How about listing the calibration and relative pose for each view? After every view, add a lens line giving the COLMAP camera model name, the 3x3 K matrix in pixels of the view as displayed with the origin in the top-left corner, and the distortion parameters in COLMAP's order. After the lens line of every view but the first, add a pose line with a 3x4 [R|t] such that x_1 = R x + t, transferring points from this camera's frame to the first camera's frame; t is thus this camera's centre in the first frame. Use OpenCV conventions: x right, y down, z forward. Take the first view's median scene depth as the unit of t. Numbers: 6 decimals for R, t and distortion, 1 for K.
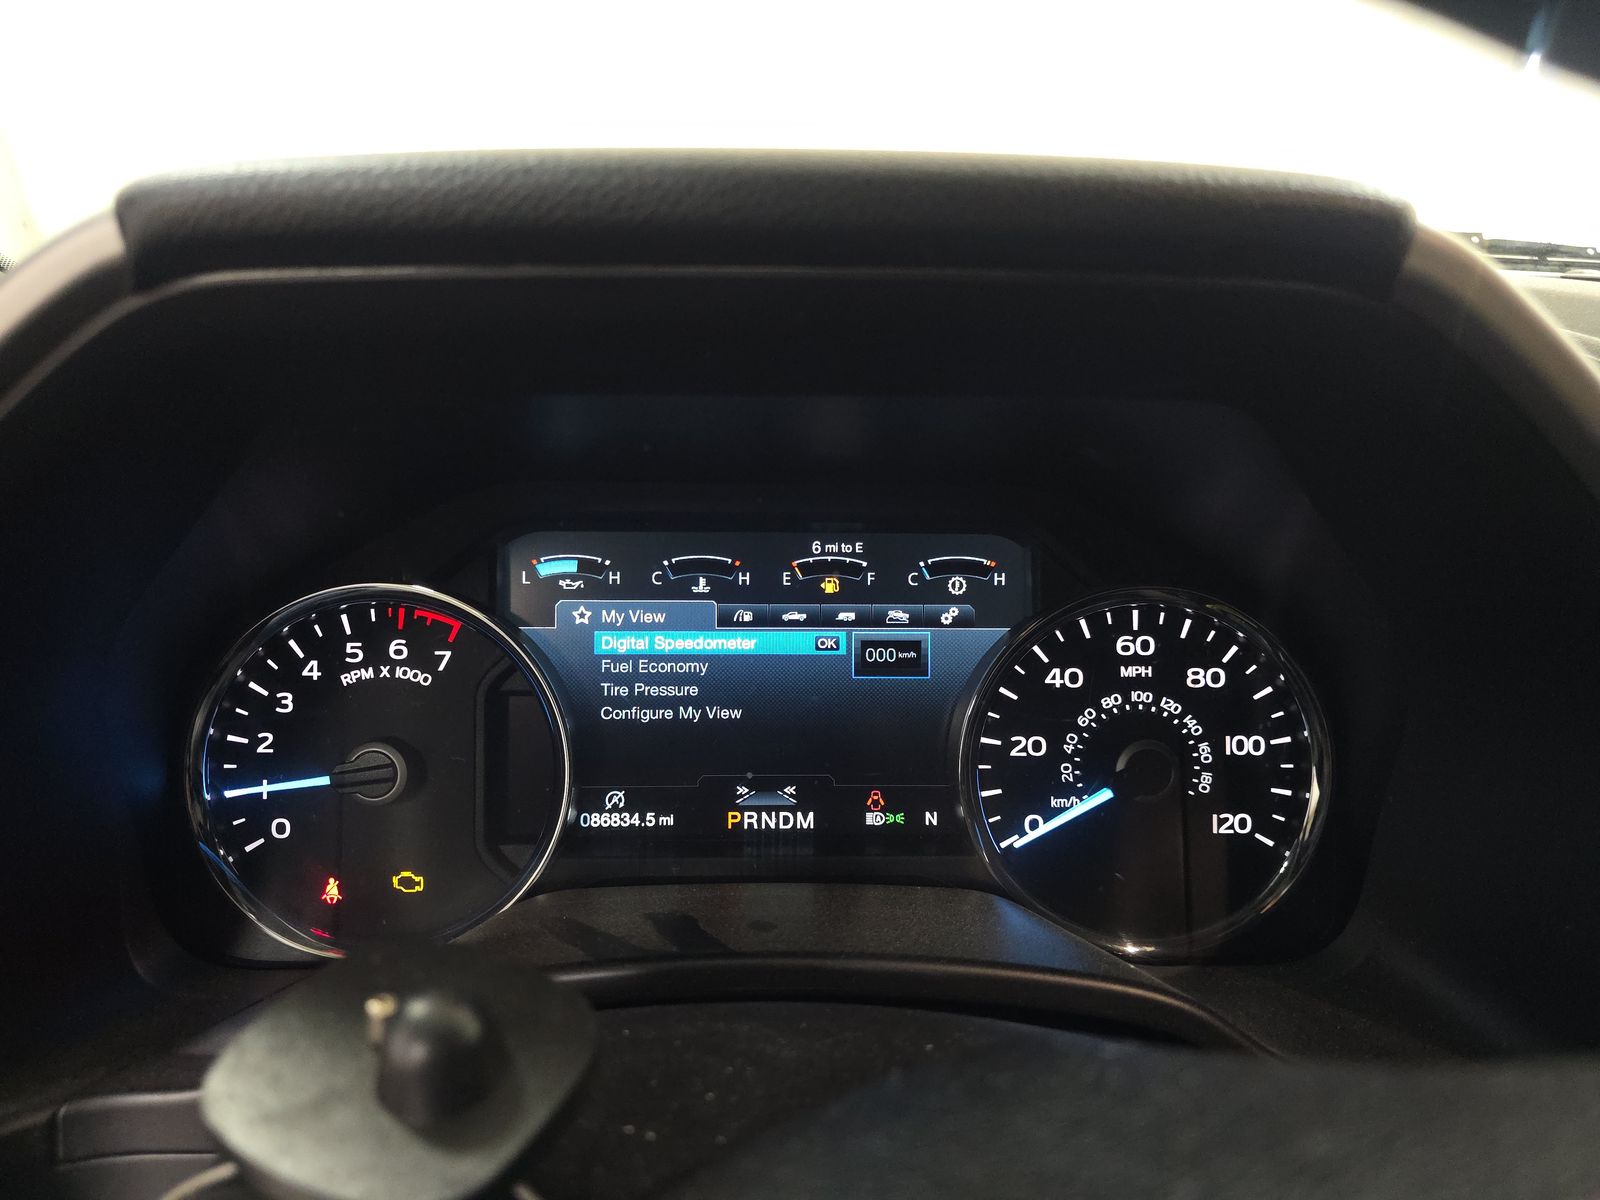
lens RADIAL K [[1080.1, 0, 757.2], [0, 1080.1, 625.0], [0, 0, 1]] dist [0.010621, -0.017014]
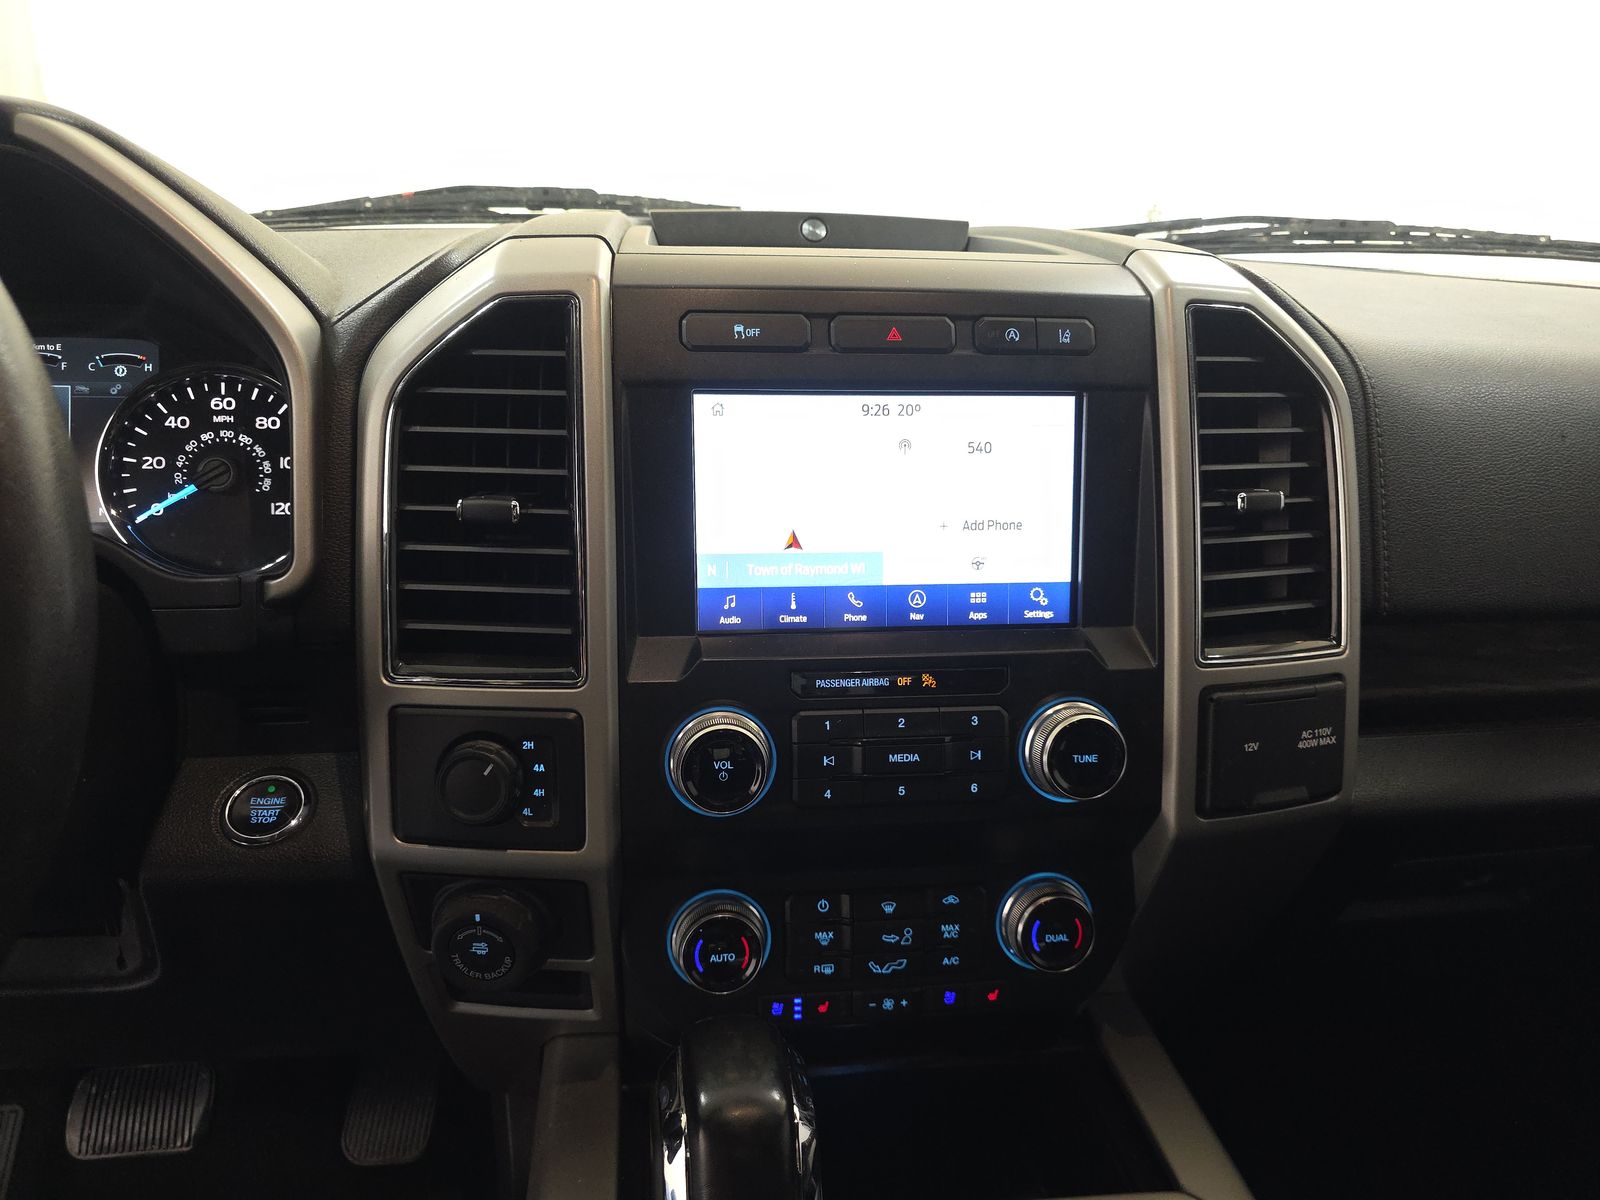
lens RADIAL K [[1080.1, 0, 825.0], [0, 1080.1, 655.2], [0, 0, 1]] dist [0.010621, -0.017014]
pose [[0.992404, -0.021992, 0.121042, 1.066000], [0.022963, 0.999714, -0.006634, 0.442053], [-0.120862, 0.009363, 0.992625, -0.775539]]
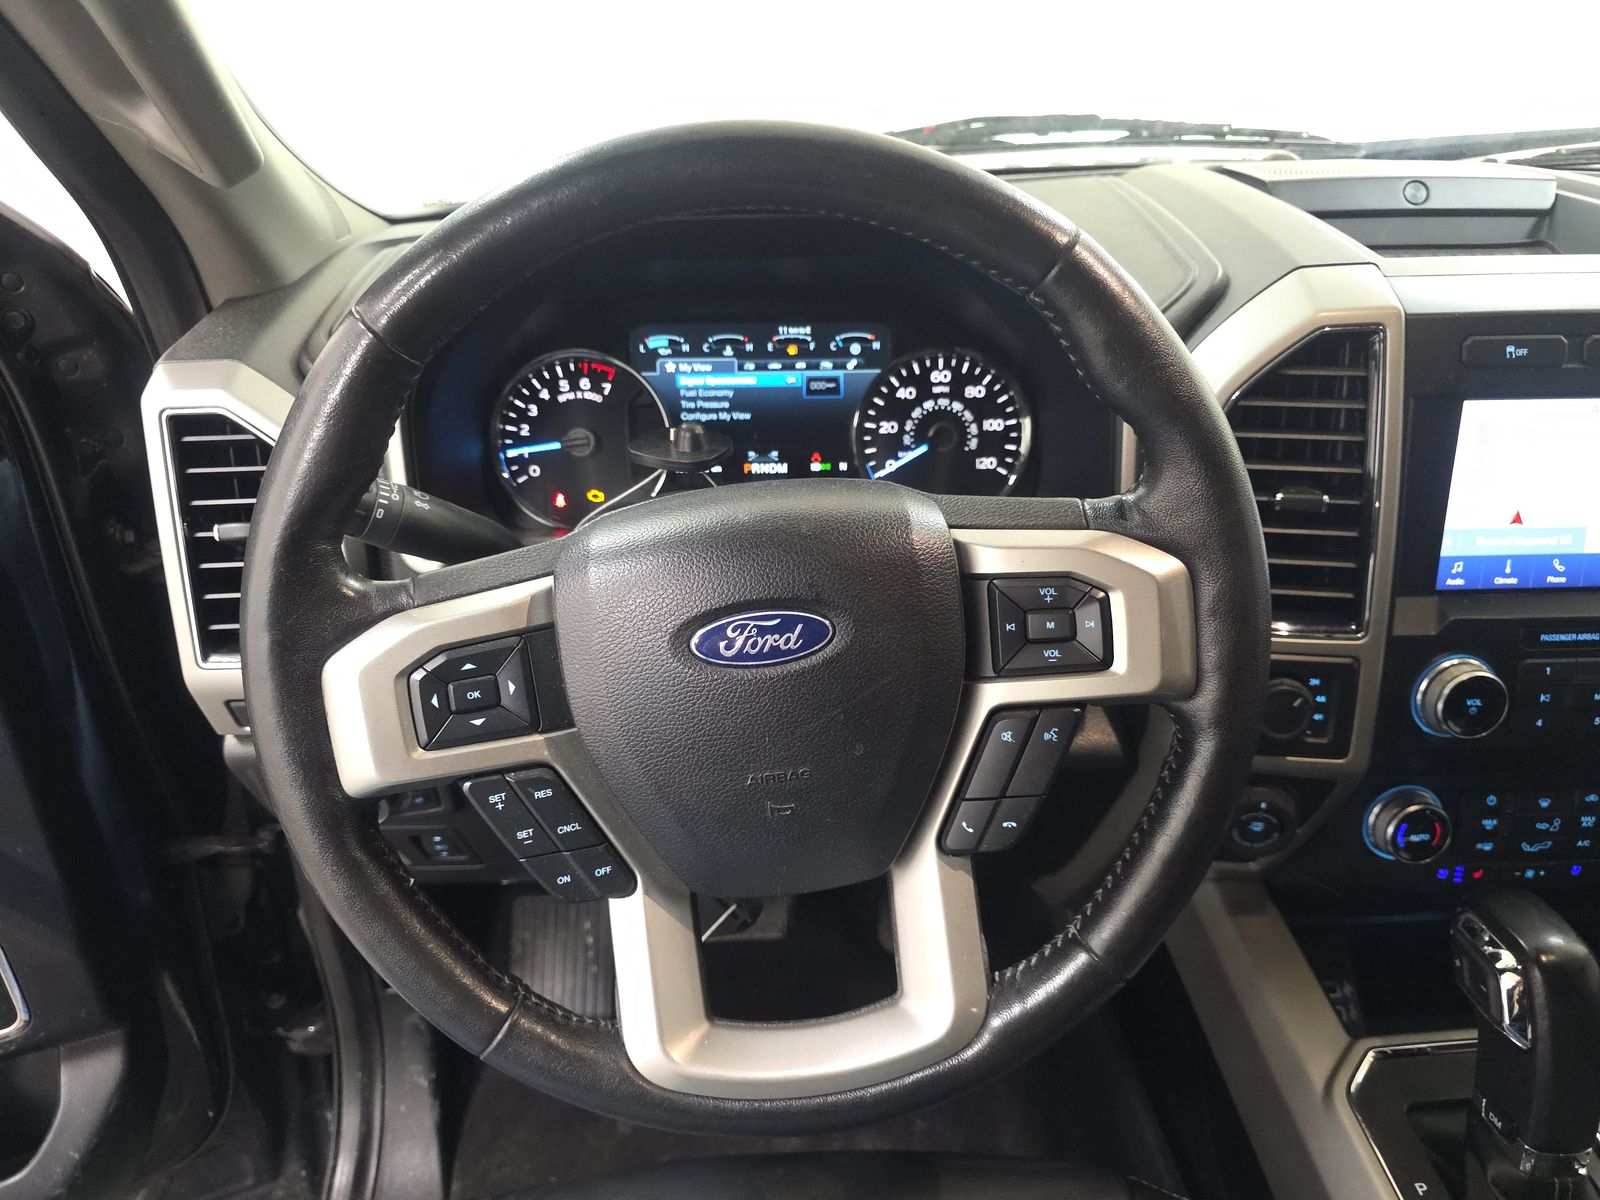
lens RADIAL K [[1080.1, 0, 791.5], [0, 1080.1, 662.3], [0, 0, 1]] dist [0.010621, -0.017014]
pose [[0.999771, -0.021277, 0.002165, 0.050559], [0.020584, 0.984771, 0.172633, 0.193675], [-0.005805, -0.172548, 0.984984, -1.115873]]
